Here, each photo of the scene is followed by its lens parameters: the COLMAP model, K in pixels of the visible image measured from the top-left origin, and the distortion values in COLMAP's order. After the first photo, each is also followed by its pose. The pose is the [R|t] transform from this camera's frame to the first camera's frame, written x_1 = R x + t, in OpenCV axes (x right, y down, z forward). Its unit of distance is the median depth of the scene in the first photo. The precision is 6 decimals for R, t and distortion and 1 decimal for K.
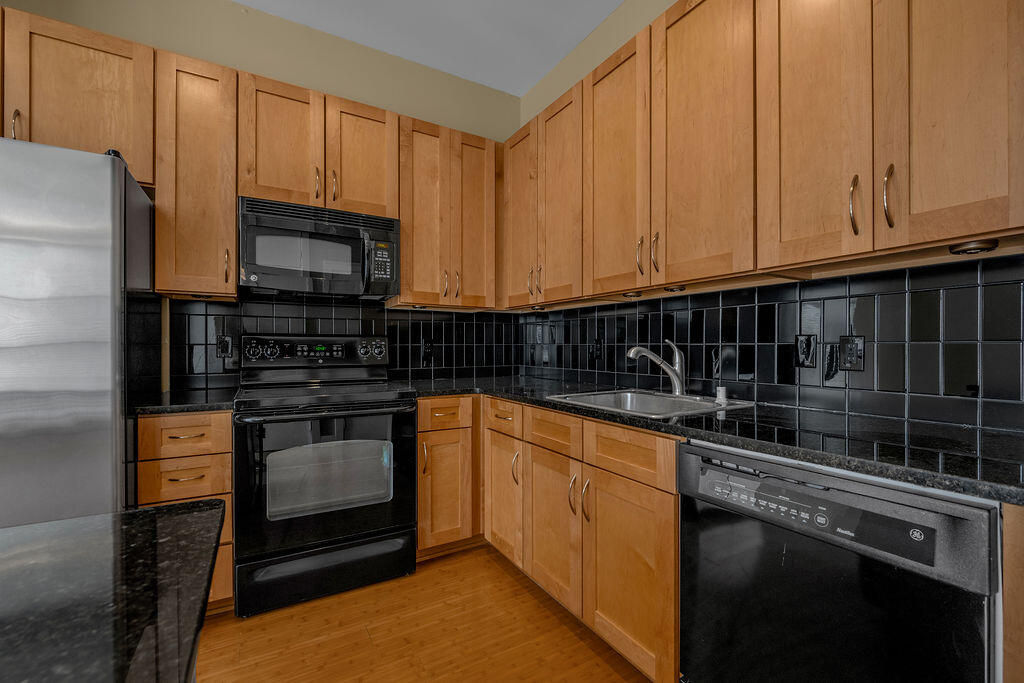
lens RADIAL K [[436.9, 0, 511.4], [0, 436.9, 344.5], [0, 0, 1]] dist [-0.004217, -0.000270]
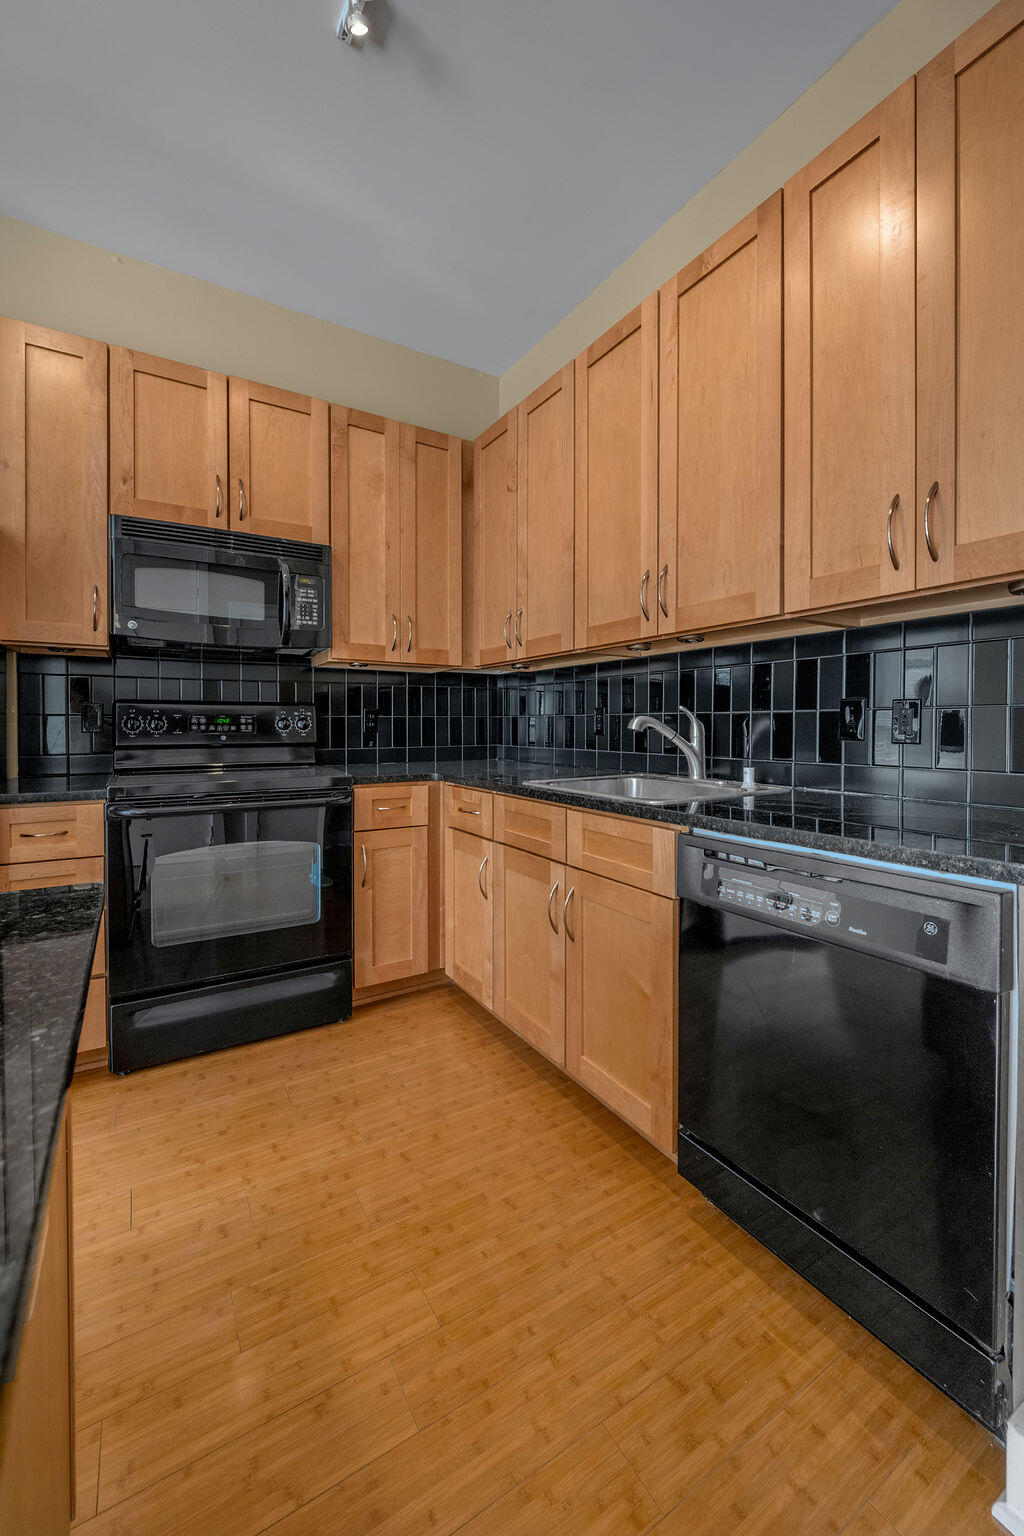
lens RADIAL K [[625.4, 0, 509.7], [0, 625.4, 726.6], [0, 0, 1]] dist [-0.001848, 0.000227]
pose [[0.999916, -0.000628, 0.012967, 0.038708], [0.000541, 0.999977, 0.006741, 0.014518], [-0.012971, -0.006733, 0.999893, -0.074366]]
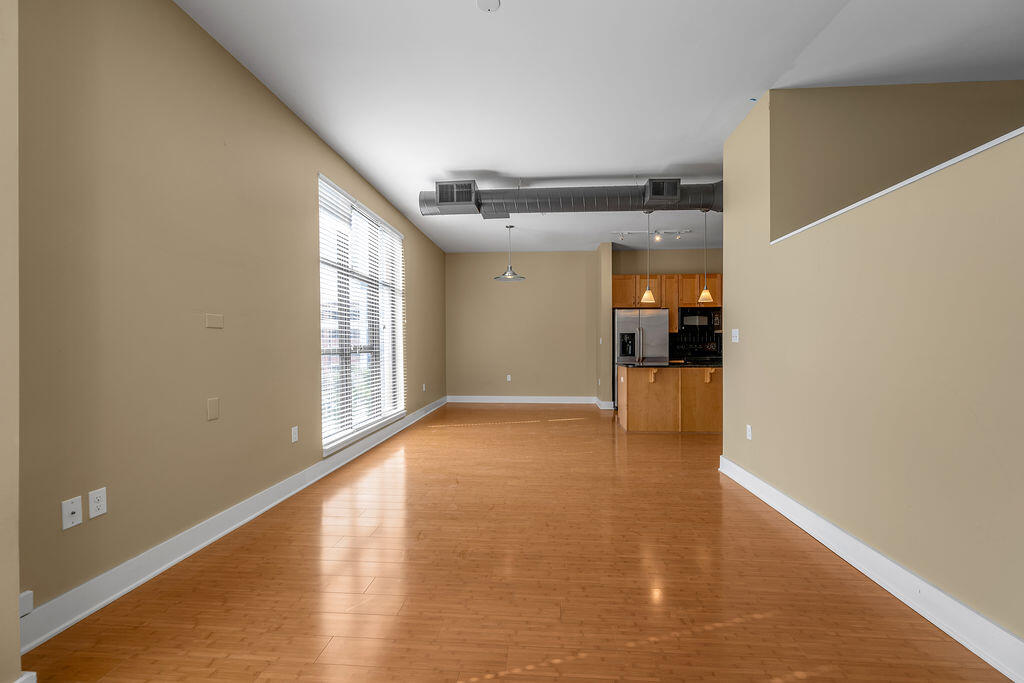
lens RADIAL K [[407.5, 0, 511.4], [0, 407.5, 343.5], [0, 0, 1]] dist [-0.008346, 0.000200]
pose [[0.822945, -0.006926, -0.568079, 0.205785], [0.012599, 0.999902, 0.006061, -0.054056], [0.567981, -0.012145, 0.822952, -2.820505]]
